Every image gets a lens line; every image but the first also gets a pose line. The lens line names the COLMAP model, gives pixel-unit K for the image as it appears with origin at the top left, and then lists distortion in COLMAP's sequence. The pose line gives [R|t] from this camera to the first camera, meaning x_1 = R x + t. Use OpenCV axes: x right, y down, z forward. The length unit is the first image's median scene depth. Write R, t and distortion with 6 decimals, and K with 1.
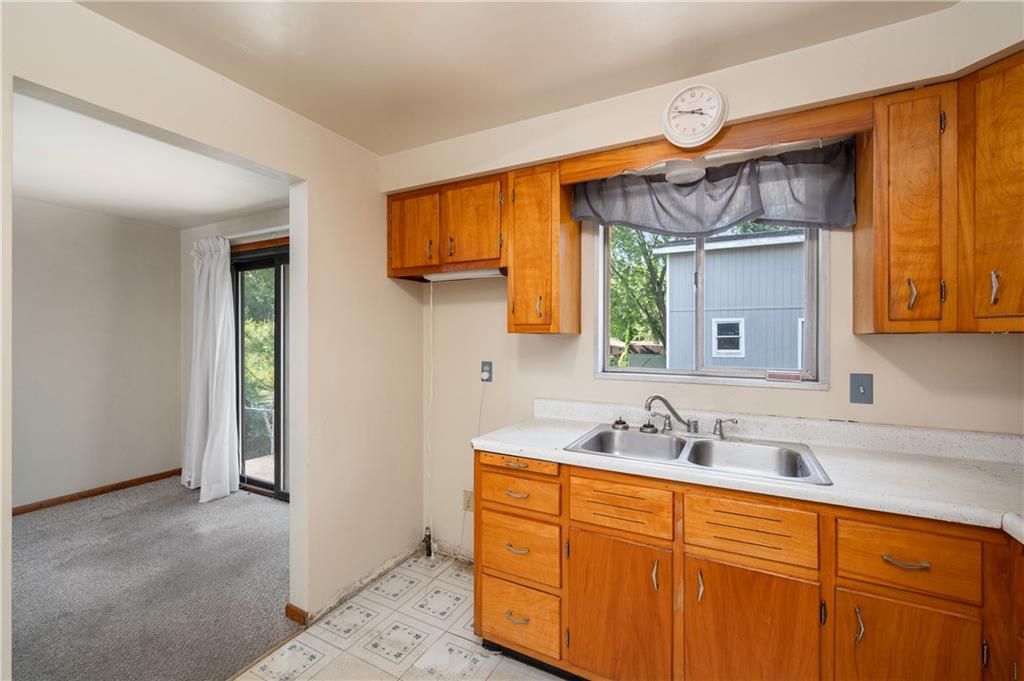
lens RADIAL K [[421.7, 0, 514.9], [0, 421.7, 334.9], [0, 0, 1]] dist [-0.000069, -0.000625]
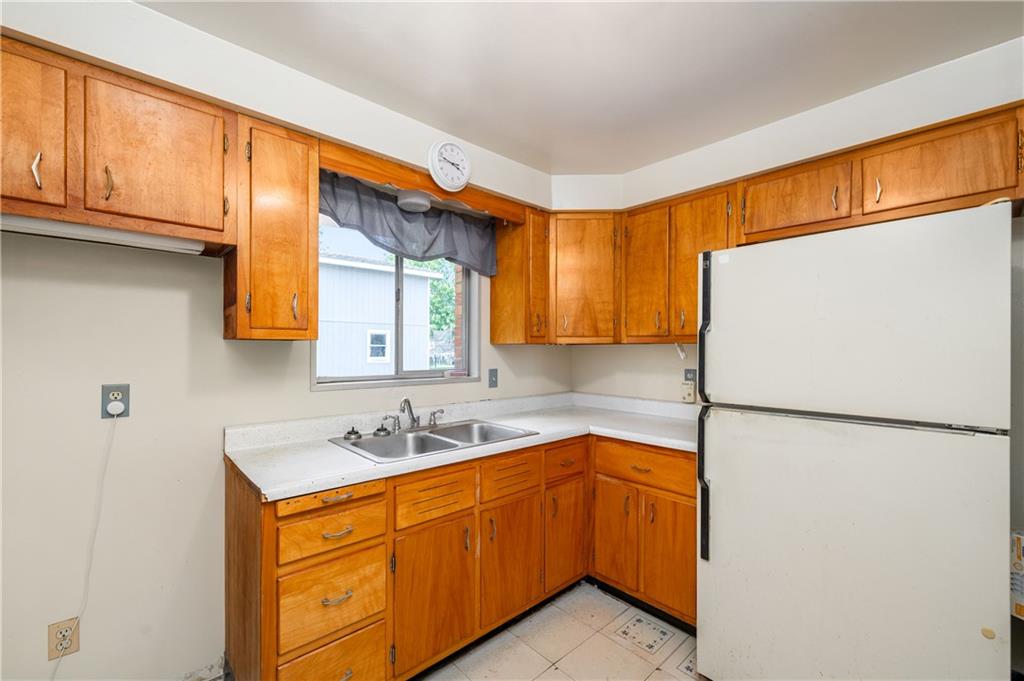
lens RADIAL K [[421.7, 0, 515.7], [0, 421.7, 347.9], [0, 0, 1]] dist [-0.000069, -0.000625]
pose [[0.334875, 0.000500, 0.942262, -0.568120], [-0.007043, 0.999973, 0.001972, 0.007151], [-0.942236, -0.007296, 0.334870, 0.338192]]
